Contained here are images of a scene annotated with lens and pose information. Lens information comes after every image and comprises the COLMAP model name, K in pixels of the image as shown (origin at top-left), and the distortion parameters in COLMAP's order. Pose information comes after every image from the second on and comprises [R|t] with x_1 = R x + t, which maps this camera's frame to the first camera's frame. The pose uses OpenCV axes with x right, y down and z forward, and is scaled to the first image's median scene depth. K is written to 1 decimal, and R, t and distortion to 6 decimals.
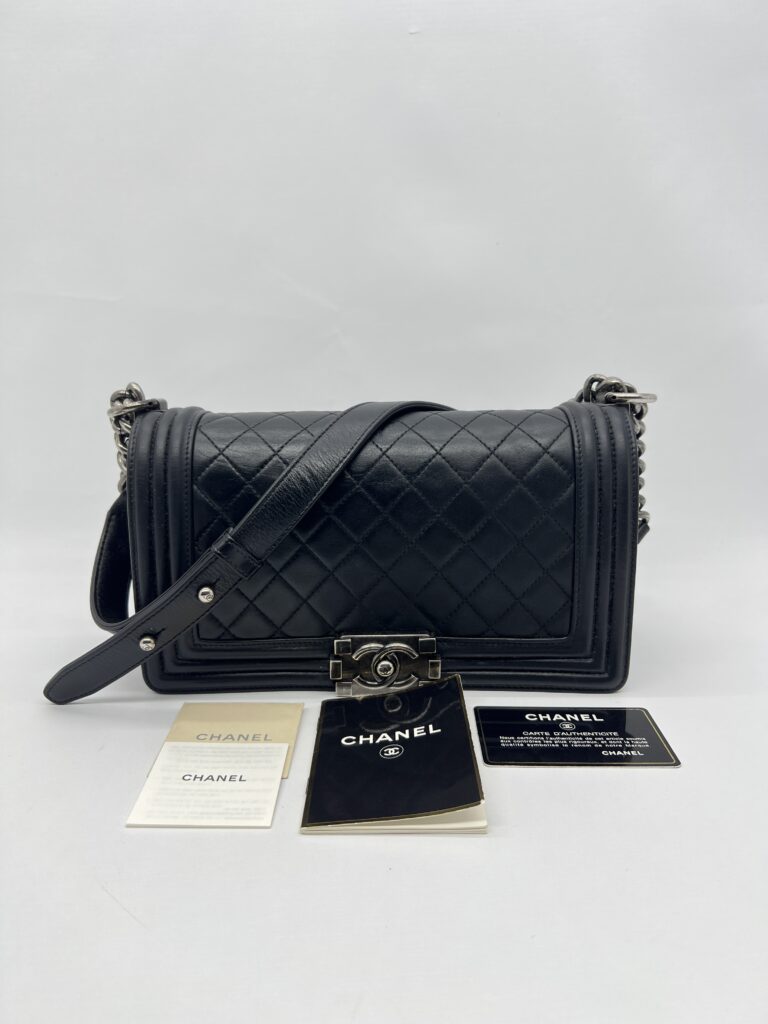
lens RADIAL K [[770.4, 0, 384.0], [0, 770.4, 512.0], [0, 0, 1]] dist [-0.091735, -0.002176]
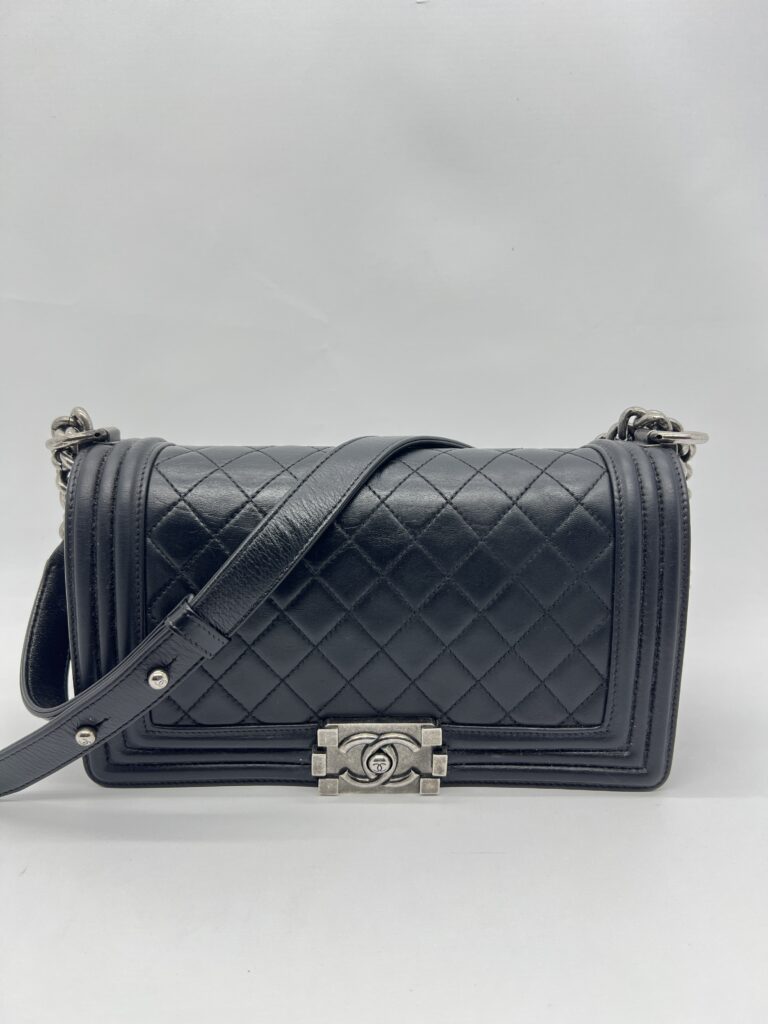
lens RADIAL K [[770.4, 0, 384.0], [0, 770.4, 512.0], [0, 0, 1]] dist [-0.091735, -0.002176]
pose [[0.999632, 0.017621, 0.020602, -0.015271], [-0.017422, 0.999800, -0.009799, -0.057206], [-0.020770, 0.009437, 0.999740, 0.183451]]
